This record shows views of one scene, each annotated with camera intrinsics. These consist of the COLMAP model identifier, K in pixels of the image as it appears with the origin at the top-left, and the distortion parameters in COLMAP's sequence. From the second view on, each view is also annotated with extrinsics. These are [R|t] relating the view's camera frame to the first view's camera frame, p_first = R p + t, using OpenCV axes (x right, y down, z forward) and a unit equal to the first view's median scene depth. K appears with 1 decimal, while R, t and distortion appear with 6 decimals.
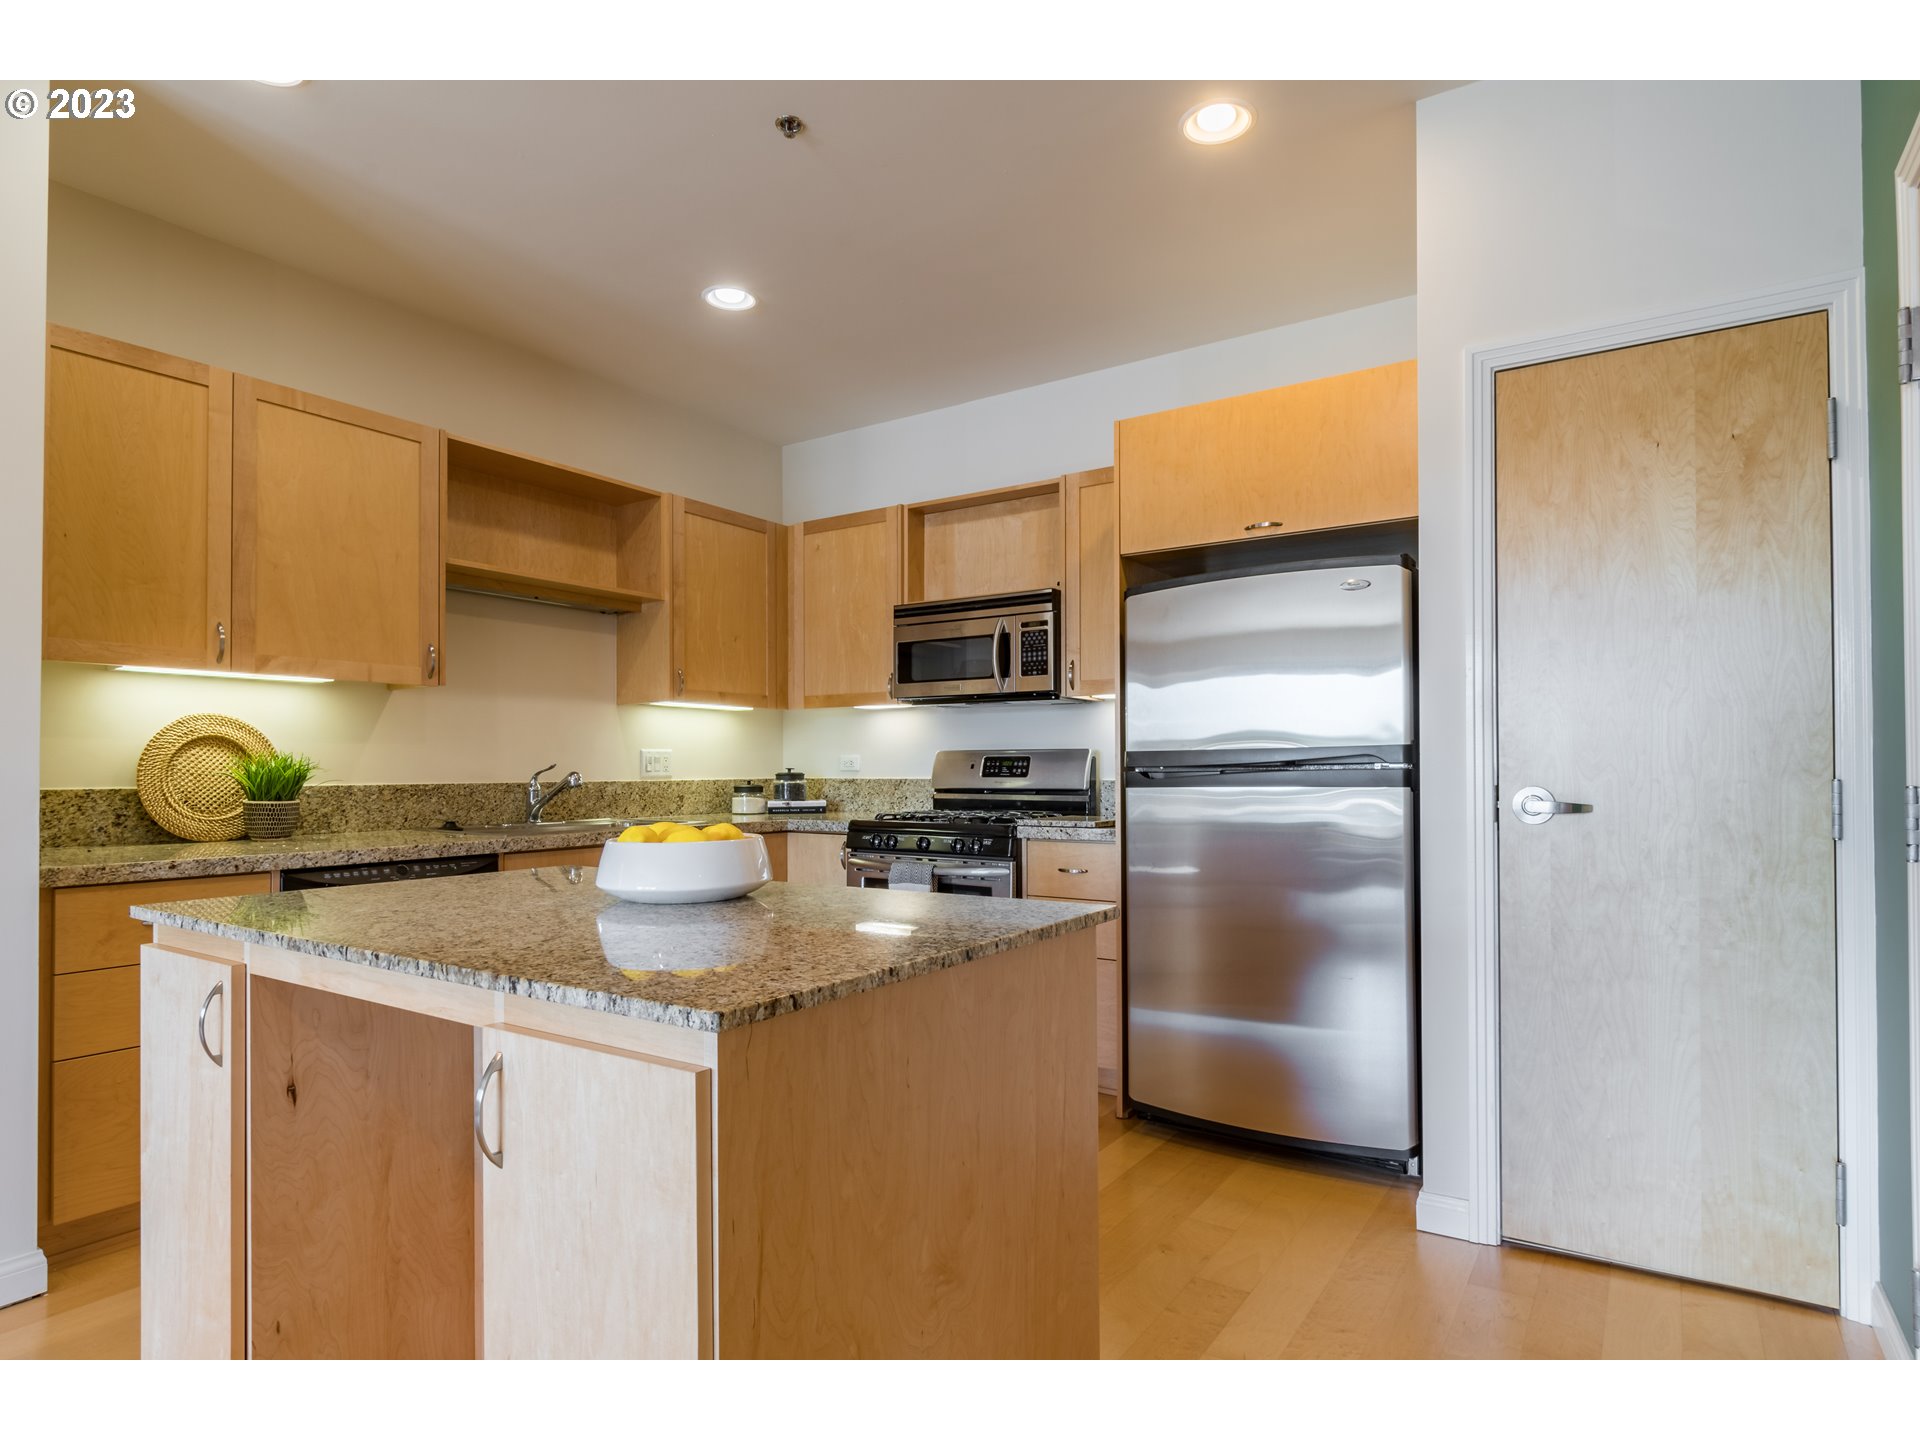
lens RADIAL K [[1037.1, 0, 973.0], [0, 1037.1, 766.9], [0, 0, 1]] dist [0.007076, -0.008477]
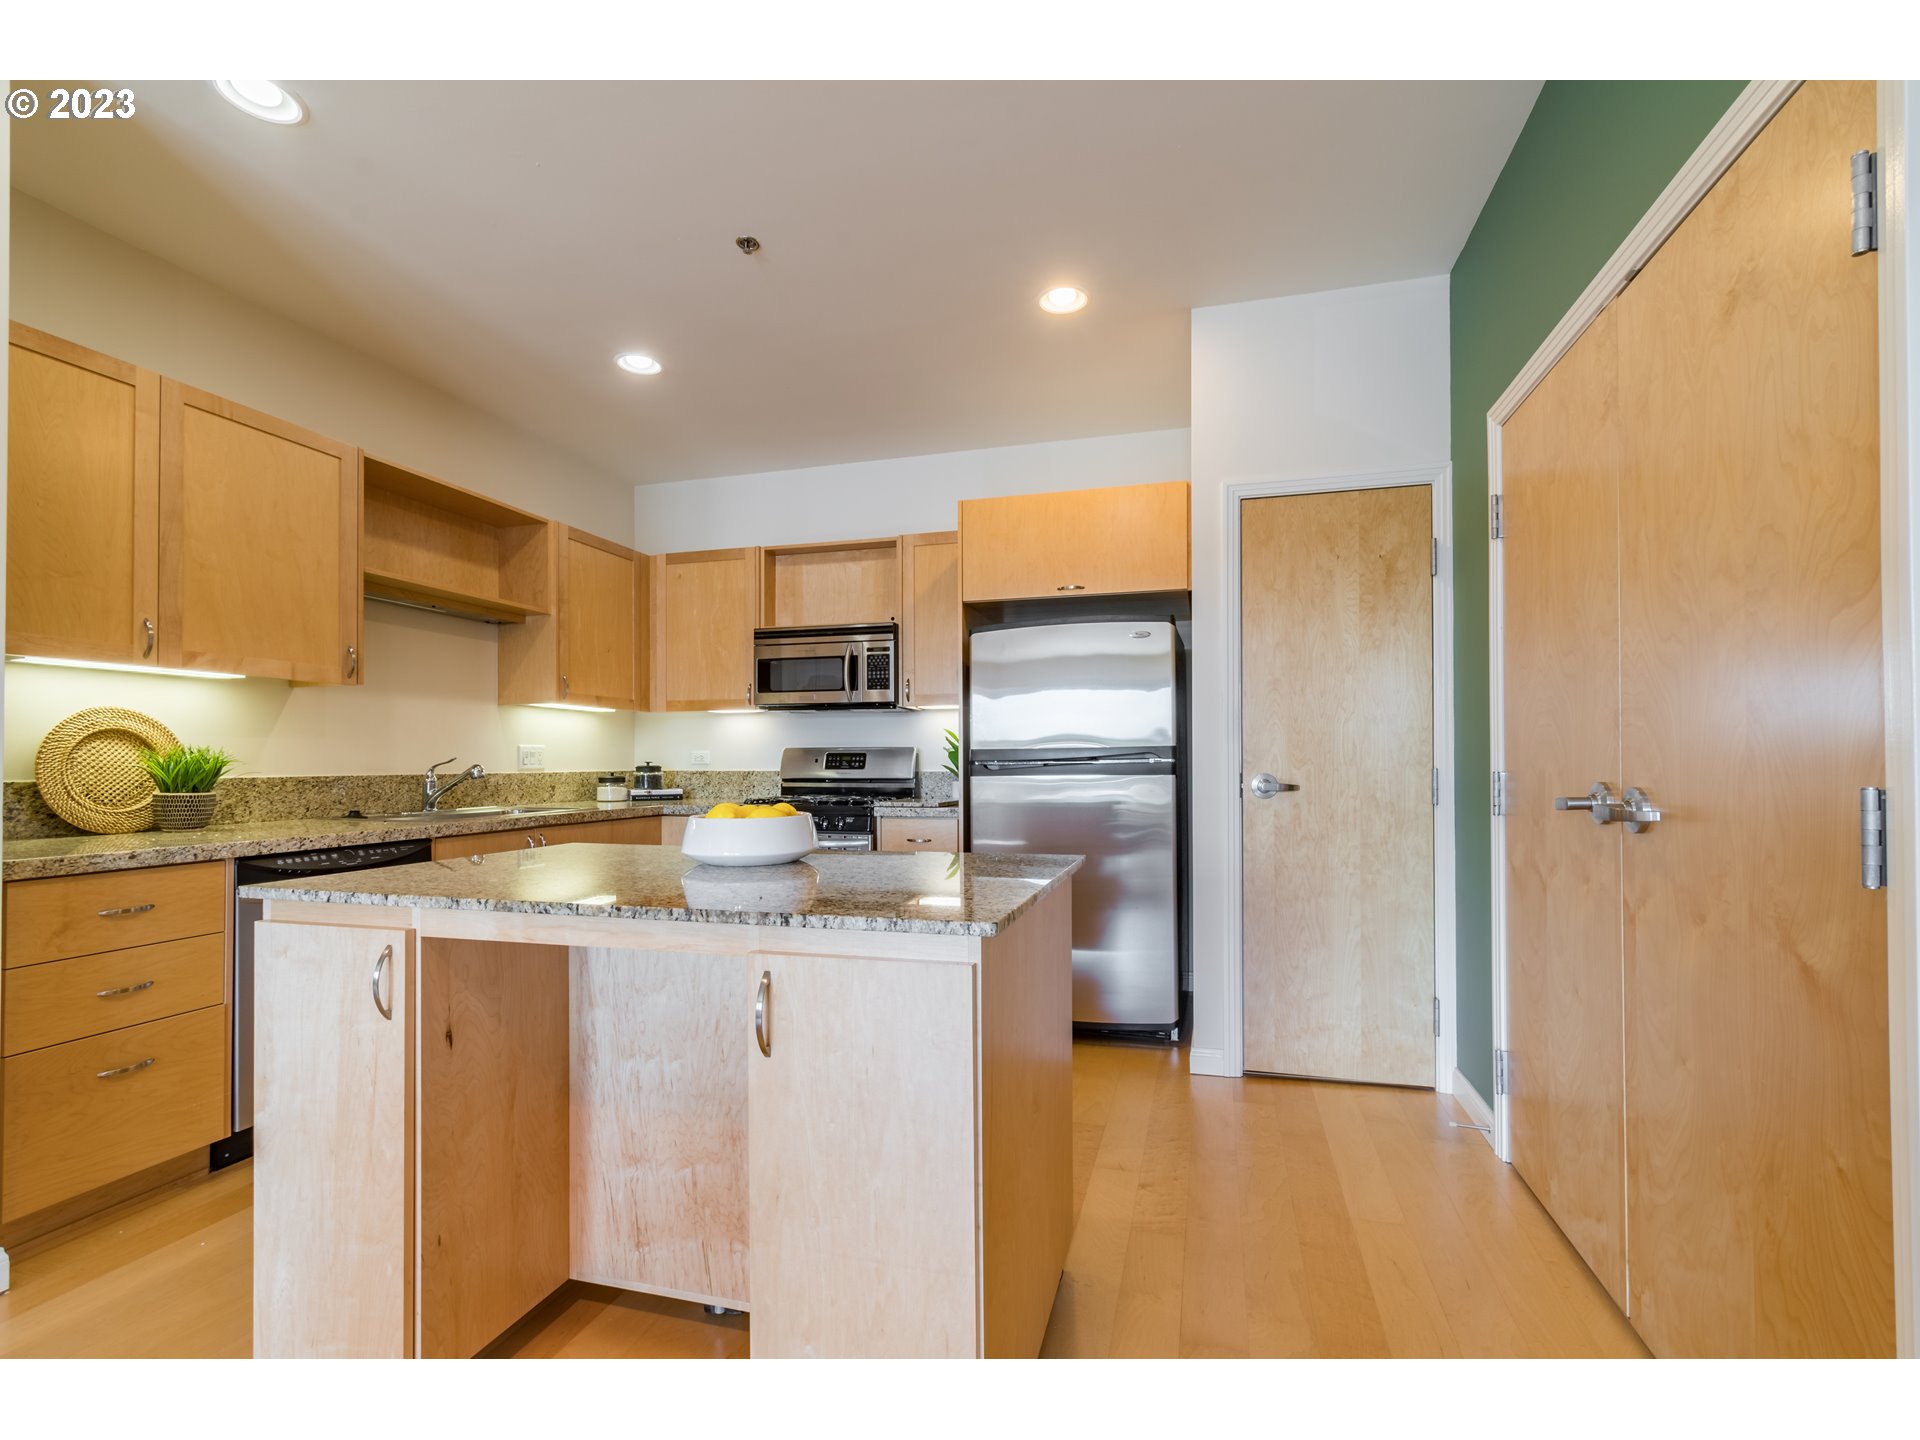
lens RADIAL K [[850.5, 0, 973.6], [0, 850.5, 763.2], [0, 0, 1]] dist [0.002219, -0.000761]
pose [[0.951124, 0.000306, 0.308809, -0.168277], [-0.000771, 0.999999, 0.001383, 0.001436], [-0.308809, -0.001553, 0.951123, -0.039255]]
